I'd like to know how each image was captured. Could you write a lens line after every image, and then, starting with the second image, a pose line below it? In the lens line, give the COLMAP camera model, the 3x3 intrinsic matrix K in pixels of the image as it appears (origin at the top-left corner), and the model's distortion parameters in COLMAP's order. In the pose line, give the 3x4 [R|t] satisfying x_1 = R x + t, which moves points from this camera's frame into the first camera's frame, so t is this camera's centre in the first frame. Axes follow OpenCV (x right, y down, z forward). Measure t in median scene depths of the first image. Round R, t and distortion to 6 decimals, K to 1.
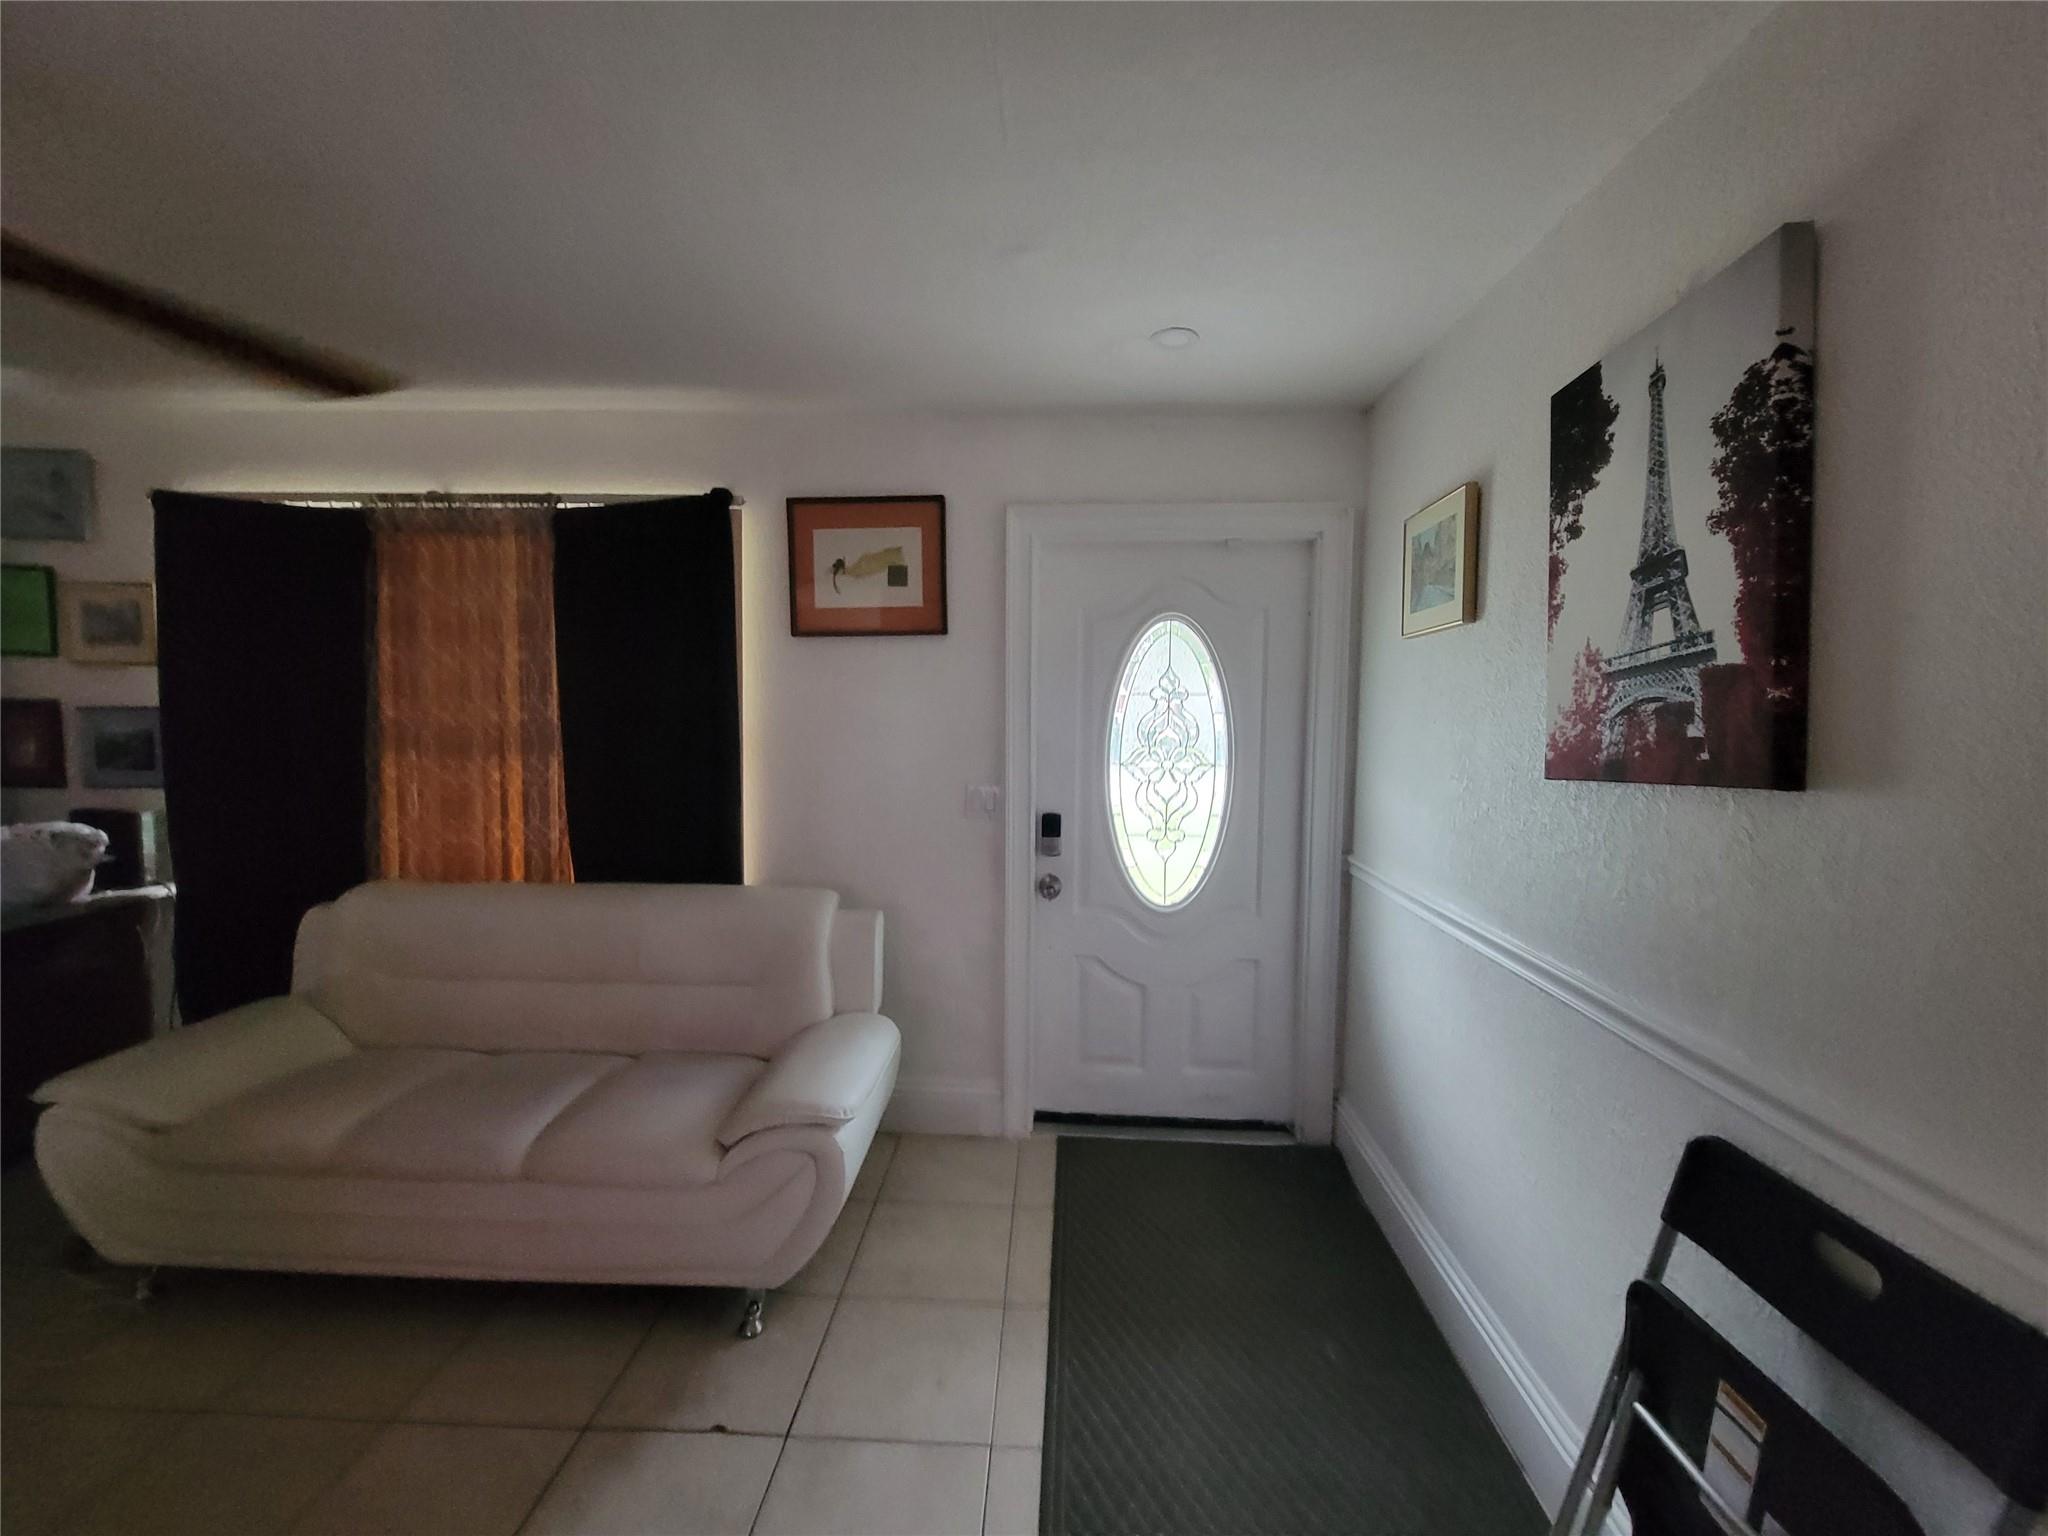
lens RADIAL K [[842.8, 0, 1027.3], [0, 842.8, 756.8], [0, 0, 1]] dist [-0.002694, 0.001355]
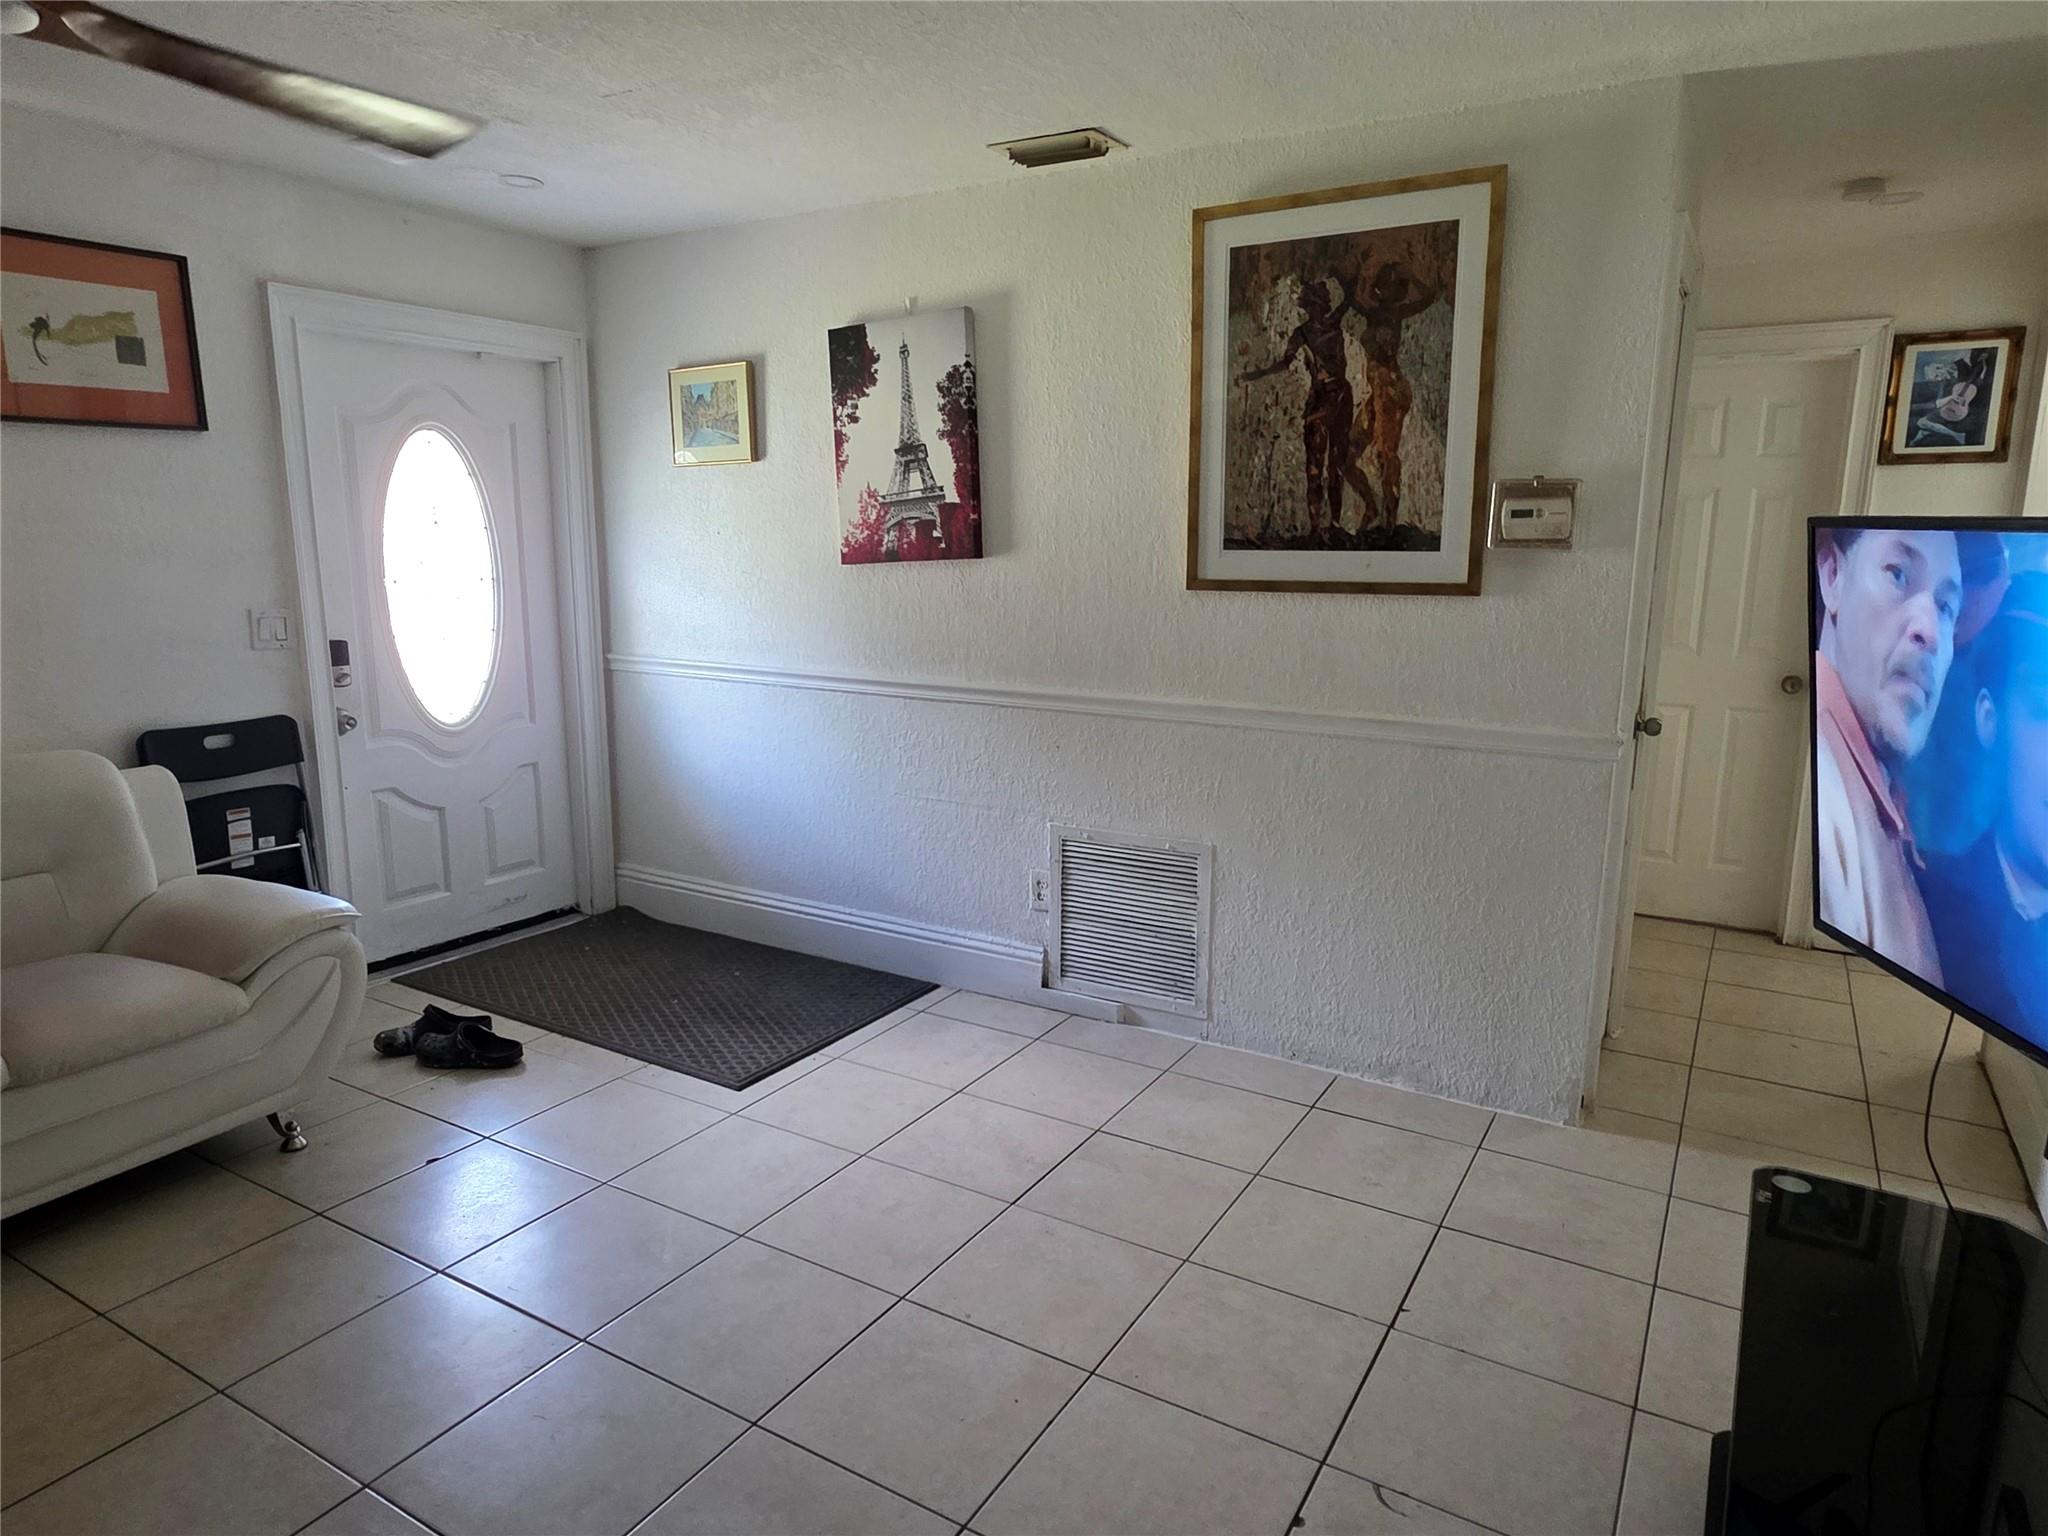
lens RADIAL K [[1237.9, 0, 1027.4], [0, 1237.9, 773.4], [0, 0, 1]] dist [-0.005372, 0.004766]
pose [[0.488157, -0.169206, 0.856196, -1.565245], [0.047312, 0.984714, 0.167629, 0.044209], [-0.871472, -0.041321, 0.488701, -0.623826]]
